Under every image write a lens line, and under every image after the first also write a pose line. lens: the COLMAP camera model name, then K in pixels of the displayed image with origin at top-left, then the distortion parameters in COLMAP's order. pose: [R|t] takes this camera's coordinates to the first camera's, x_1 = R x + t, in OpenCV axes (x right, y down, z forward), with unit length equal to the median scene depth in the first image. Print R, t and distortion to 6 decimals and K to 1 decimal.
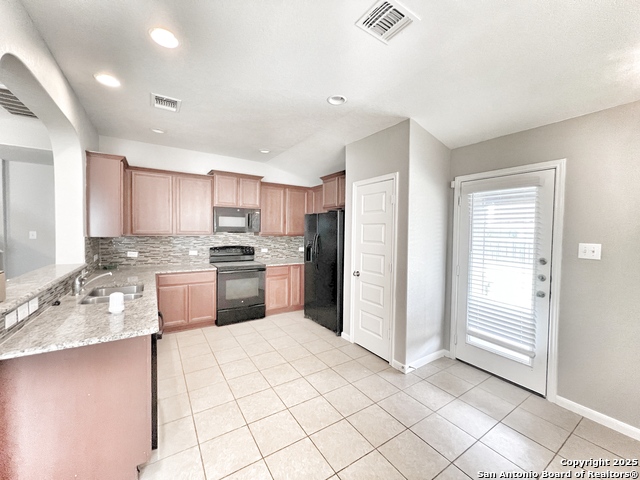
lens RADIAL K [[256.8, 0, 322.7], [0, 256.8, 239.5], [0, 0, 1]] dist [-0.002638, -0.000131]
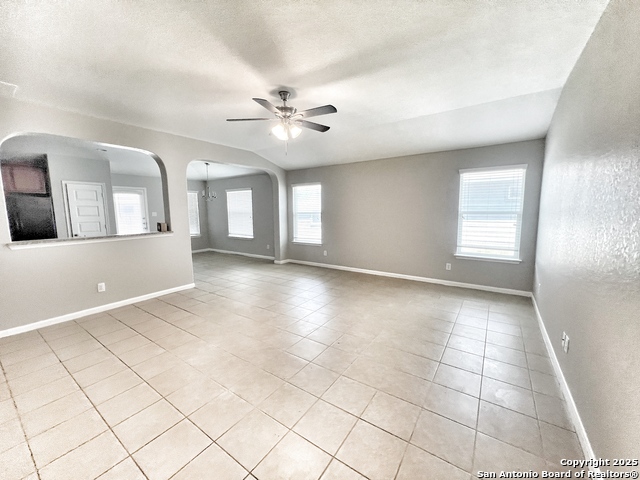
lens RADIAL K [[256.8, 0, 315.1], [0, 256.8, 240.8], [0, 0, 1]] dist [-0.002638, -0.000131]
pose [[-0.370449, -0.120816, 0.920962, -2.384447], [0.035554, 0.988934, 0.144035, -0.019386], [-0.928172, 0.086101, -0.362054, 0.150093]]
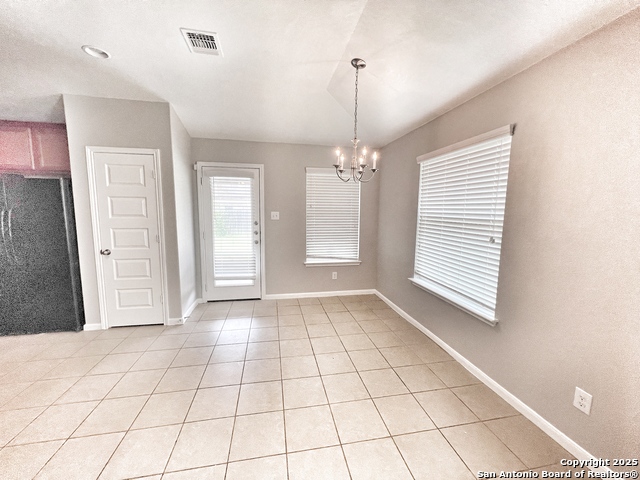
lens RADIAL K [[256.8, 0, 319.2], [0, 256.8, 239.2], [0, 0, 1]] dist [-0.002638, -0.000131]
pose [[0.375896, -0.117823, 0.919141, -0.464922], [0.026042, 0.992835, 0.116619, 0.003469], [-0.926296, -0.019900, 0.376271, -0.034412]]
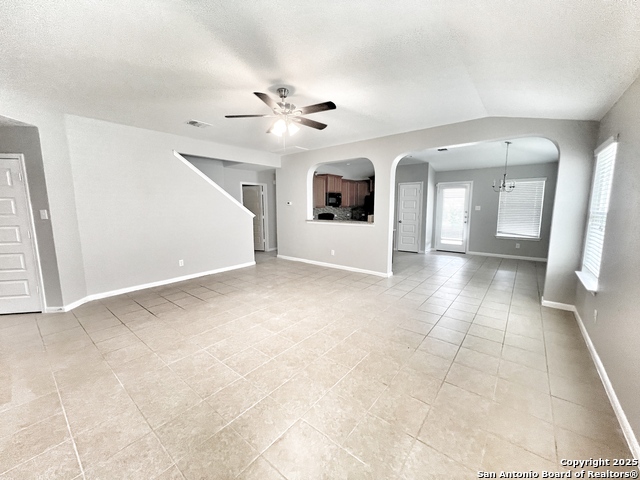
lens RADIAL K [[256.8, 0, 316.9], [0, 256.8, 238.2], [0, 0, 1]] dist [-0.002638, -0.000131]
pose [[0.951578, -0.058648, 0.301762, -1.561141], [0.029698, 0.994579, 0.099648, 0.029290], [-0.305970, -0.085861, 0.948162, -1.232326]]
